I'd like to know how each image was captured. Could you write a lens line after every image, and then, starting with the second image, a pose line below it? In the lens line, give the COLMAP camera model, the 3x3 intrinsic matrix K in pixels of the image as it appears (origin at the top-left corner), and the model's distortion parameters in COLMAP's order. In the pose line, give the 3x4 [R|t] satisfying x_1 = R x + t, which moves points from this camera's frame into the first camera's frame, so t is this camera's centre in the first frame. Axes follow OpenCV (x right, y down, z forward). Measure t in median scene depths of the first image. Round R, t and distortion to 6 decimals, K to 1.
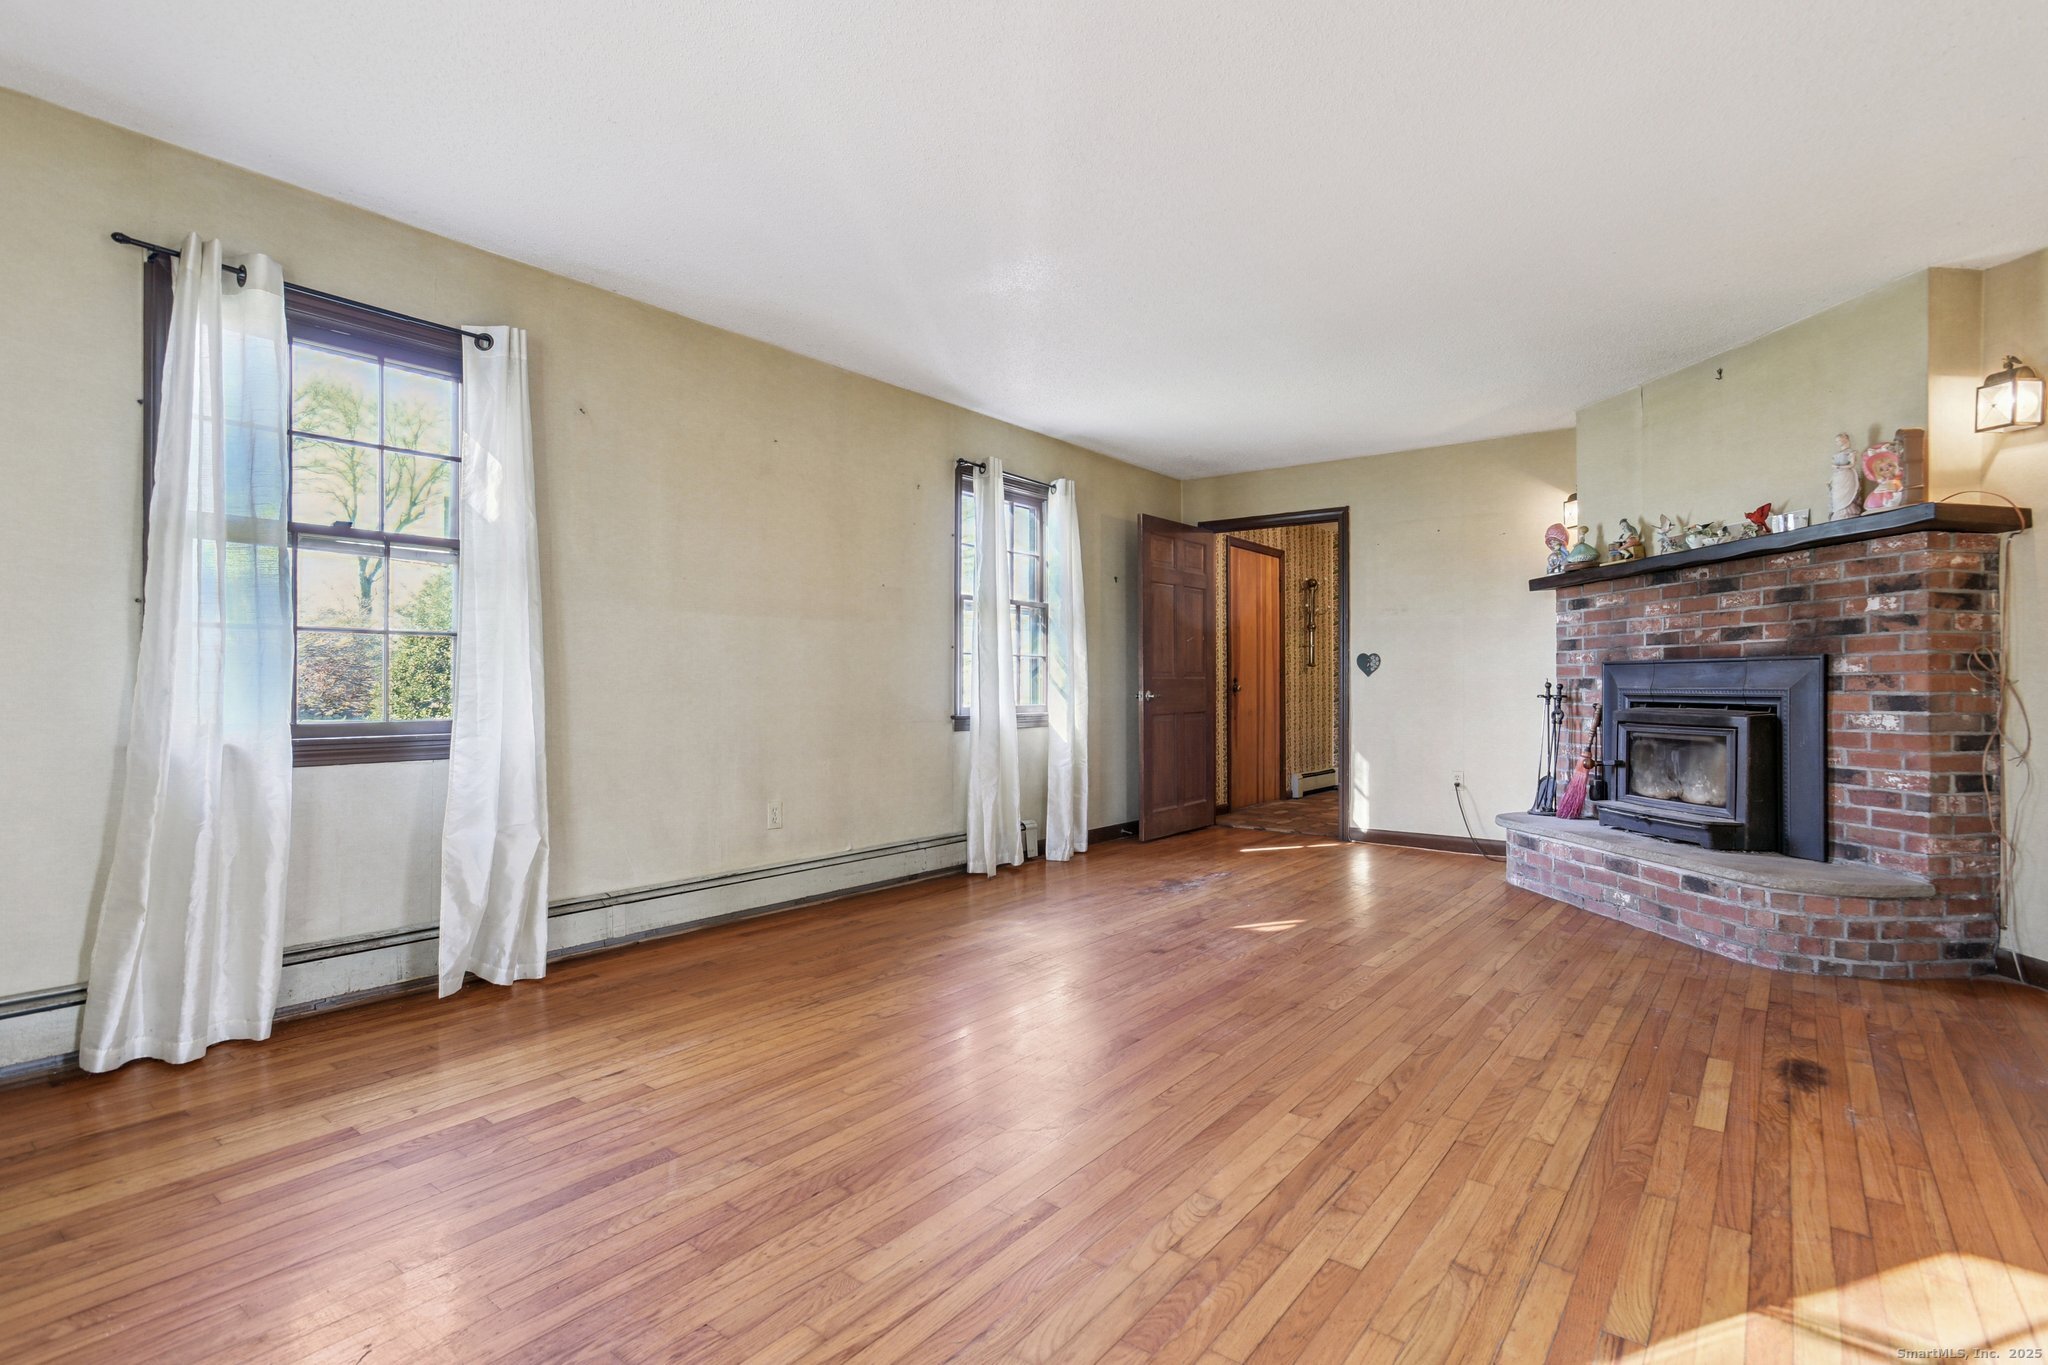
lens RADIAL K [[987.8, 0, 1023.7], [0, 987.8, 679.3], [0, 0, 1]] dist [-0.021977, 0.007435]
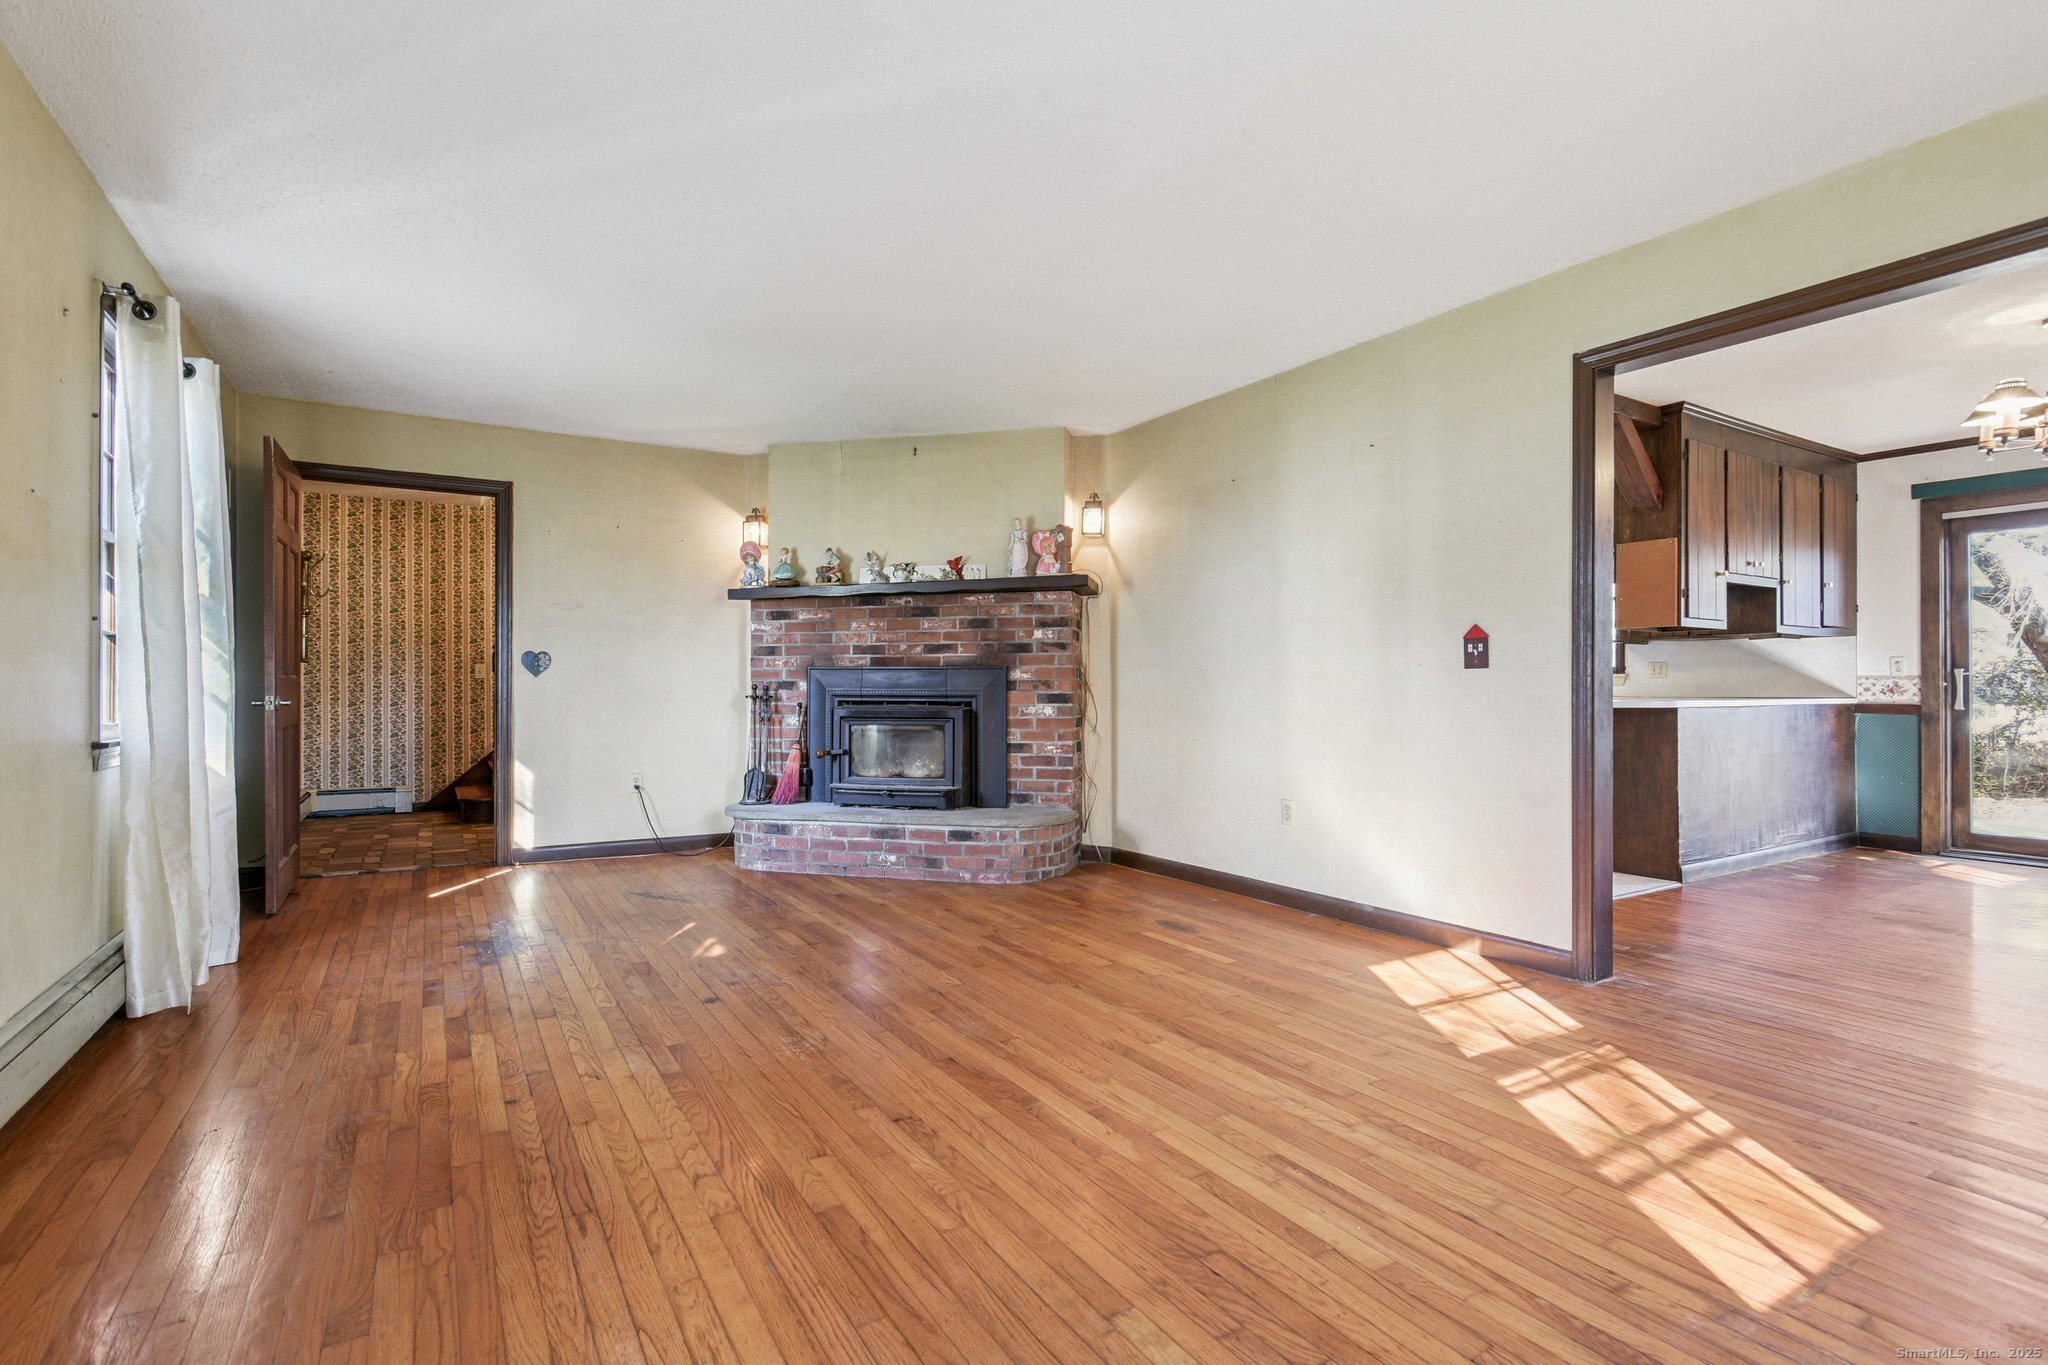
lens RADIAL K [[987.8, 0, 1050.5], [0, 987.8, 683.8], [0, 0, 1]] dist [-0.021977, 0.007435]
pose [[0.340753, 0.002363, 0.940150, -0.573124], [-0.006613, 0.999978, -0.000116, 0.000908], [-0.940130, -0.006178, 0.340761, 0.447302]]
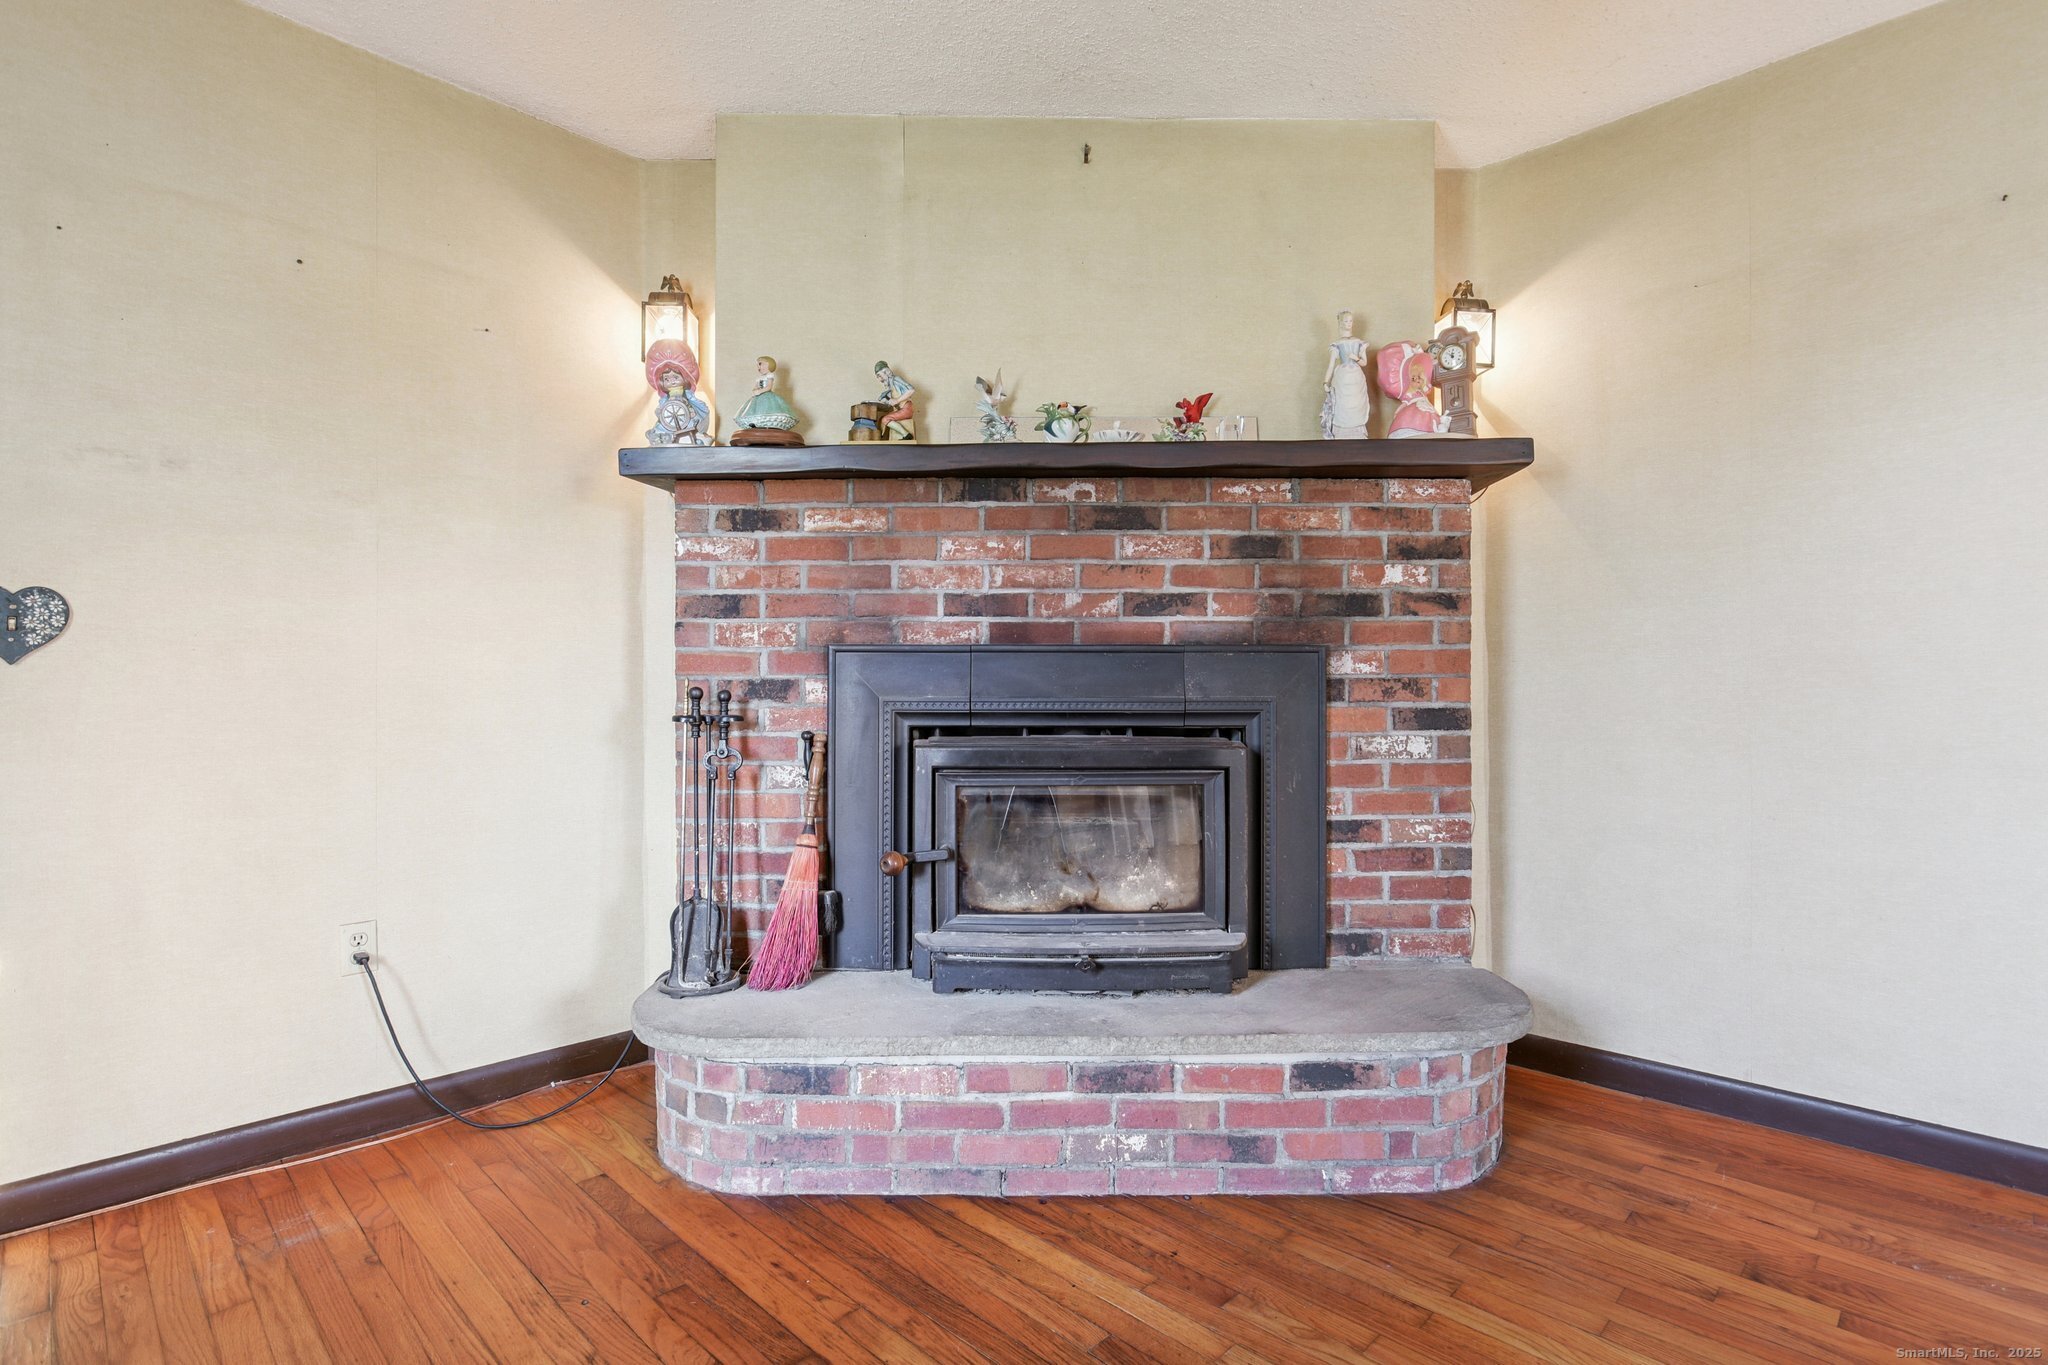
lens RADIAL K [[987.8, 0, 1059.2], [0, 987.8, 700.3], [0, 0, 1]] dist [-0.021977, 0.007435]
pose [[0.104356, -0.004346, 0.994531, 0.161412], [-0.005972, 0.999970, 0.004996, 0.008757], [-0.994522, -0.006460, 0.104326, 1.146175]]
